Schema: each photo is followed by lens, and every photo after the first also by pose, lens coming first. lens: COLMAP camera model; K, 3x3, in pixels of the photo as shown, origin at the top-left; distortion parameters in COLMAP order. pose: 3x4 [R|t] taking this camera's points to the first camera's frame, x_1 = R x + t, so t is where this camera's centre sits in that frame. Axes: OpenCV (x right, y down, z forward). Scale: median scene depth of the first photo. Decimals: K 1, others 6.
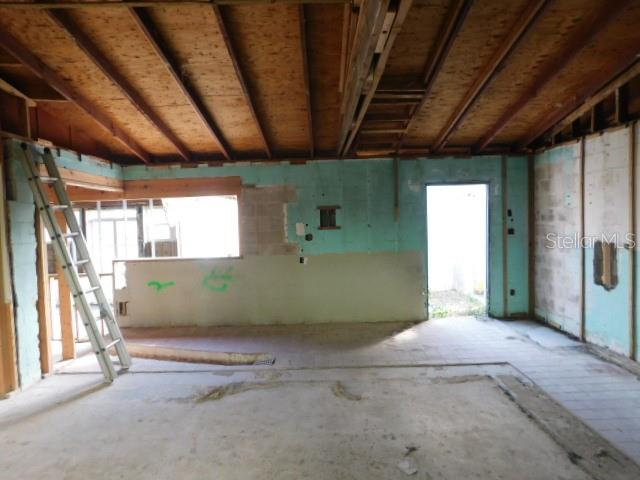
lens RADIAL K [[421.3, 0, 318.9], [0, 421.3, 239.7], [0, 0, 1]] dist [-0.061521, 0.041362]
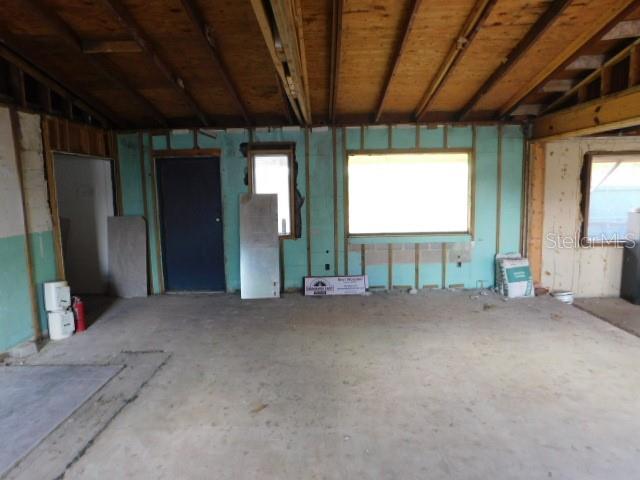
lens RADIAL K [[421.3, 0, 319.4], [0, 421.3, 239.3], [0, 0, 1]] dist [-0.061521, 0.041362]
pose [[-0.998755, 0.048710, 0.010740, 0.020695], [0.049833, 0.983714, 0.172697, -0.062513], [-0.002153, 0.173017, -0.984916, 1.223842]]
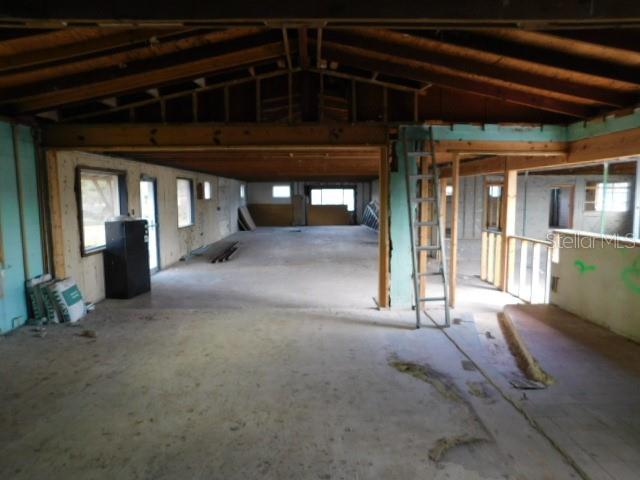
lens RADIAL K [[421.3, 0, 320.5], [0, 421.3, 240.2], [0, 0, 1]] dist [-0.061521, 0.041362]
pose [[0.026272, 0.136051, -0.990353, 0.567109], [-0.045070, 0.989849, 0.134787, -0.042063], [0.998638, 0.041094, 0.032137, 0.625172]]
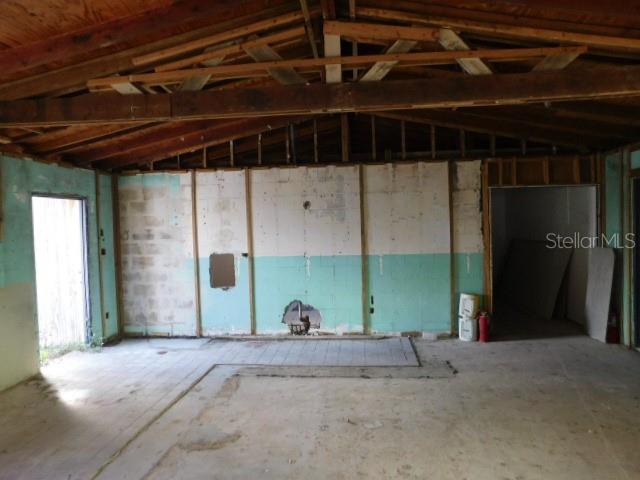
lens RADIAL K [[421.3, 0, 319.5], [0, 421.3, 242.1], [0, 0, 1]] dist [-0.061521, 0.041362]
pose [[0.093050, -0.008542, 0.995625, -0.605982], [0.073253, 0.997312, 0.001710, -0.010571], [-0.992963, 0.072773, 0.093425, 0.575416]]
